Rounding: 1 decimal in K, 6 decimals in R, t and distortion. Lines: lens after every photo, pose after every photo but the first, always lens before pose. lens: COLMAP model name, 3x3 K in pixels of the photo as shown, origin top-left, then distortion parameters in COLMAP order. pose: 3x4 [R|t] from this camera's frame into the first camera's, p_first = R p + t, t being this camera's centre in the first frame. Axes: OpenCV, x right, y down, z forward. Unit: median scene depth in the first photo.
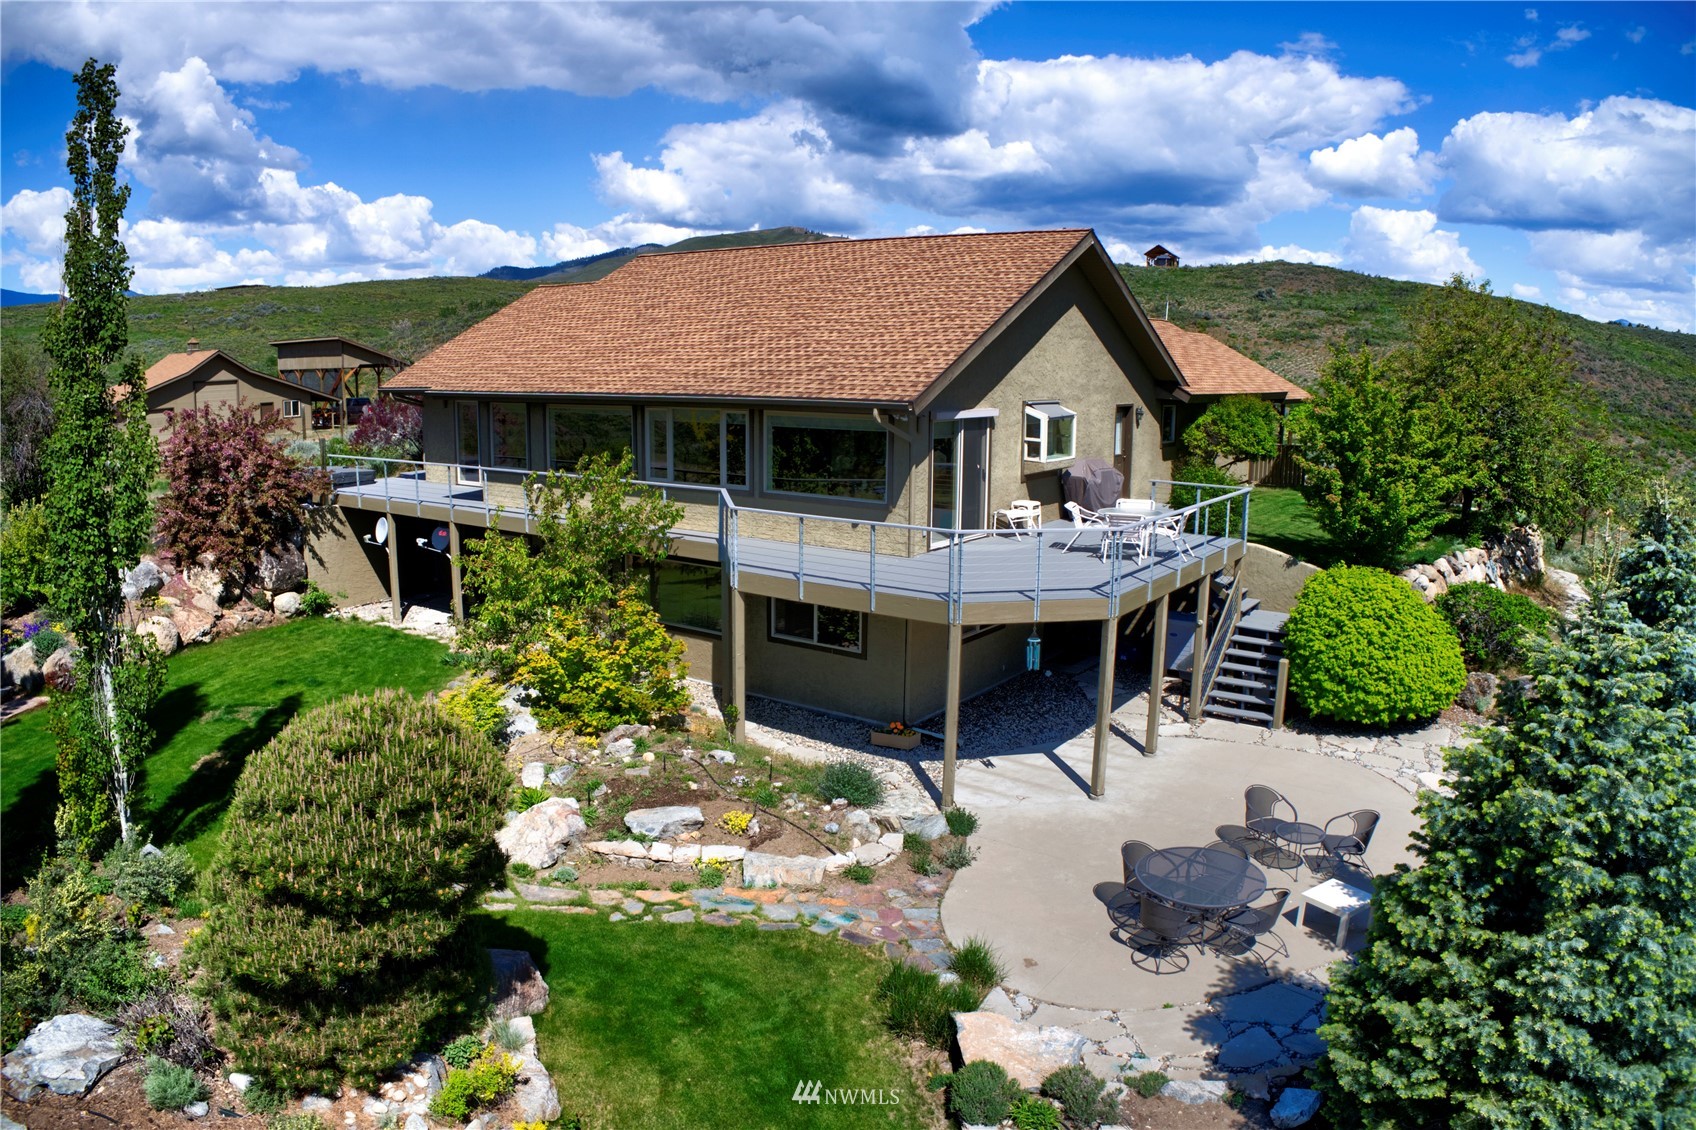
lens RADIAL K [[1148.3, 0, 826.8], [0, 1148.3, 568.1], [0, 0, 1]] dist [-0.281535, 0.093237]
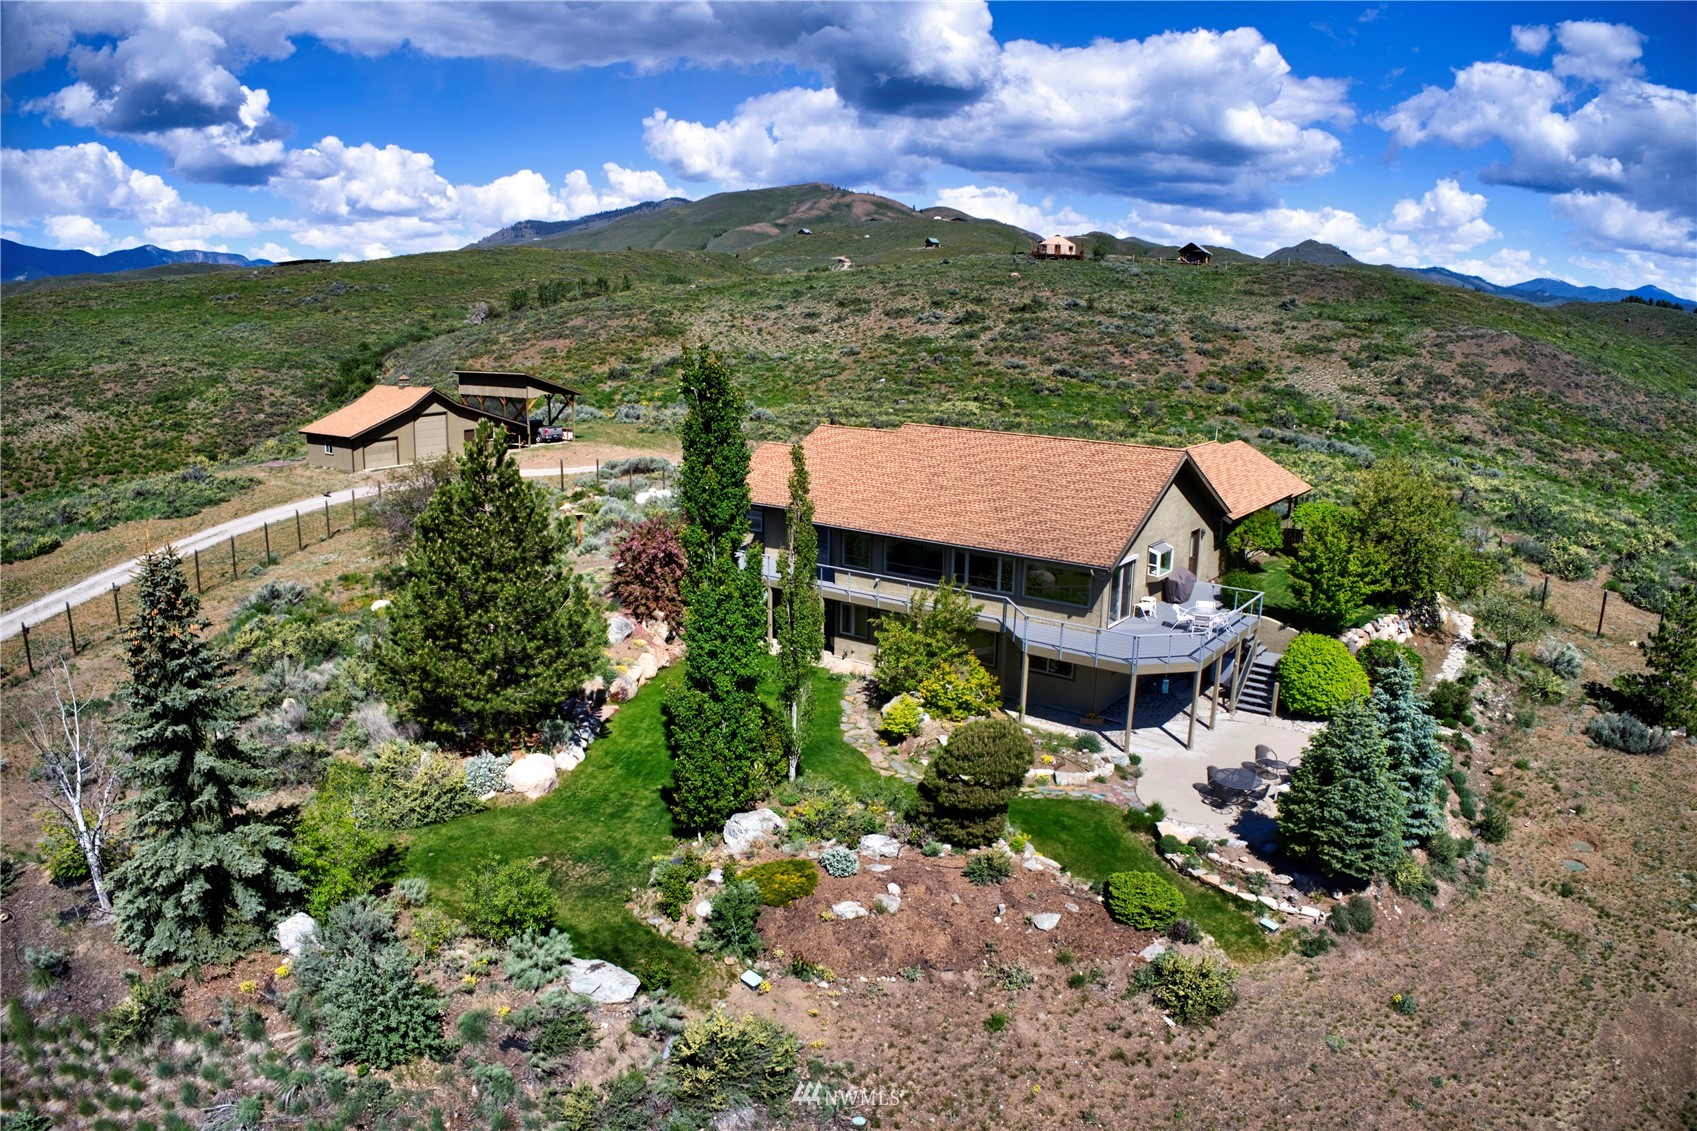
lens RADIAL K [[1149.0, 0, 827.3], [0, 1149.0, 568.6], [0, 0, 1]] dist [-0.281535, 0.093237]
pose [[0.999796, 0.008276, -0.018449, -0.387691], [-0.007534, 0.999174, 0.039925, -0.207722], [0.018765, -0.039778, 0.999032, -1.057258]]
